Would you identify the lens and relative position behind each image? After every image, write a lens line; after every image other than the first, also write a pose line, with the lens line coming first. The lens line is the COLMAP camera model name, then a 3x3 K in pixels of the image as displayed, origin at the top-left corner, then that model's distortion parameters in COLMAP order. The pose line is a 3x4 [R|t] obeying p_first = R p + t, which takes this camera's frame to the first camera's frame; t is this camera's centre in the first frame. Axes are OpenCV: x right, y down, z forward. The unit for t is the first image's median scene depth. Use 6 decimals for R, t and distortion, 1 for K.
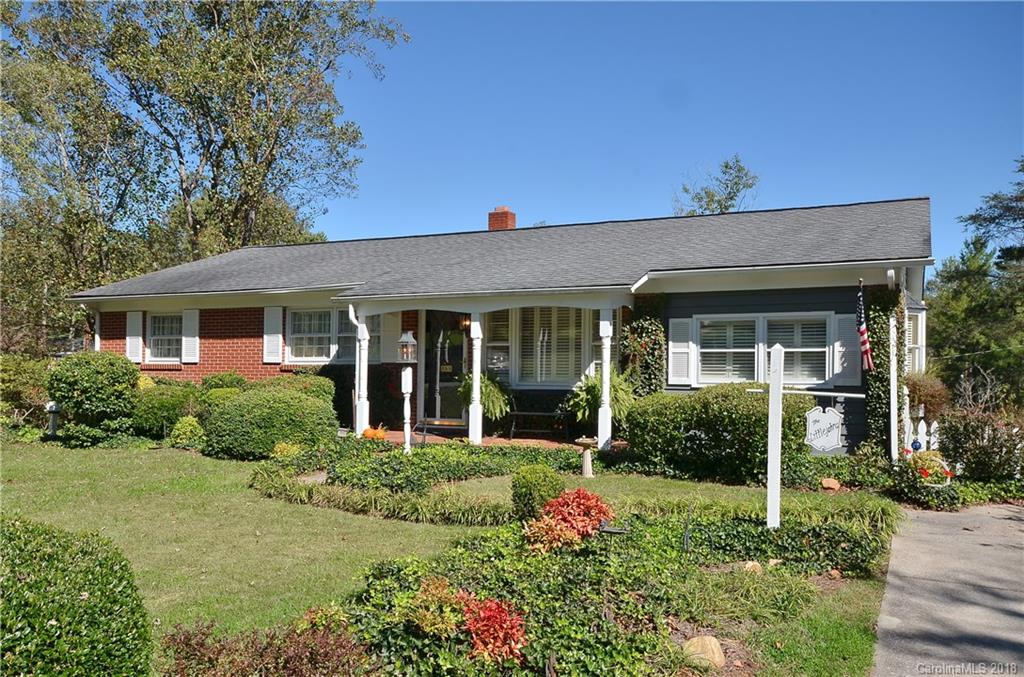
lens RADIAL K [[850.7, 0, 512.0], [0, 850.7, 338.5], [0, 0, 1]] dist [-0.002832, 0.001319]
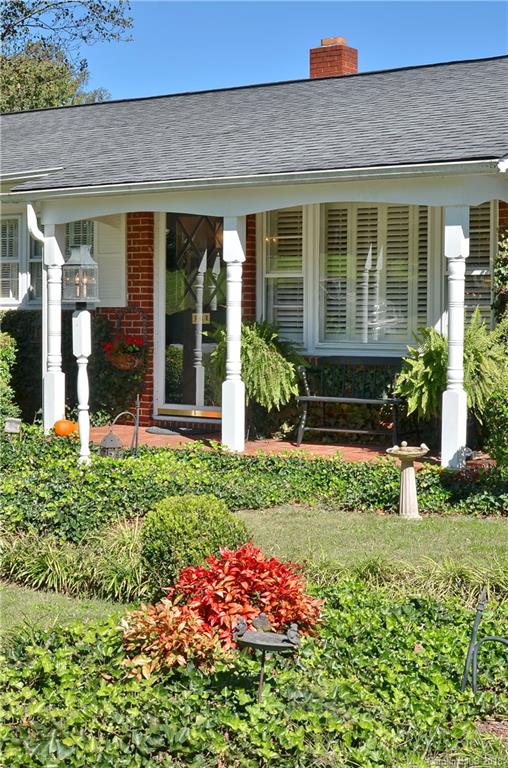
lens RADIAL K [[1323.3, 0, 239.4], [0, 1323.3, 382.5], [0, 0, 1]] dist [-0.051617, -0.110503]
pose [[0.983909, 0.018733, -0.177687, 0.110503], [-0.005961, 0.997376, 0.072143, 0.015013], [0.178573, -0.069923, 0.981439, 0.140599]]
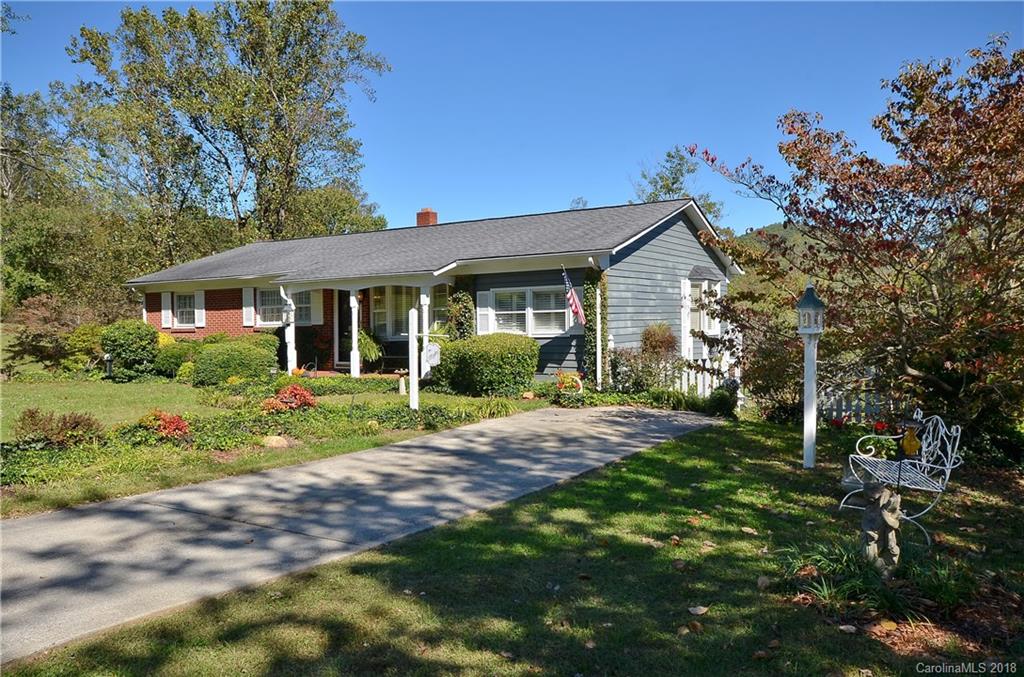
lens RADIAL K [[850.7, 0, 512.0], [0, 850.7, 338.5], [0, 0, 1]] dist [-0.002832, 0.001319]
pose [[0.988555, -0.012614, -0.150334, 0.436753], [0.018545, 0.999101, 0.038119, 0.002715], [0.149718, -0.040471, 0.987900, -0.424968]]
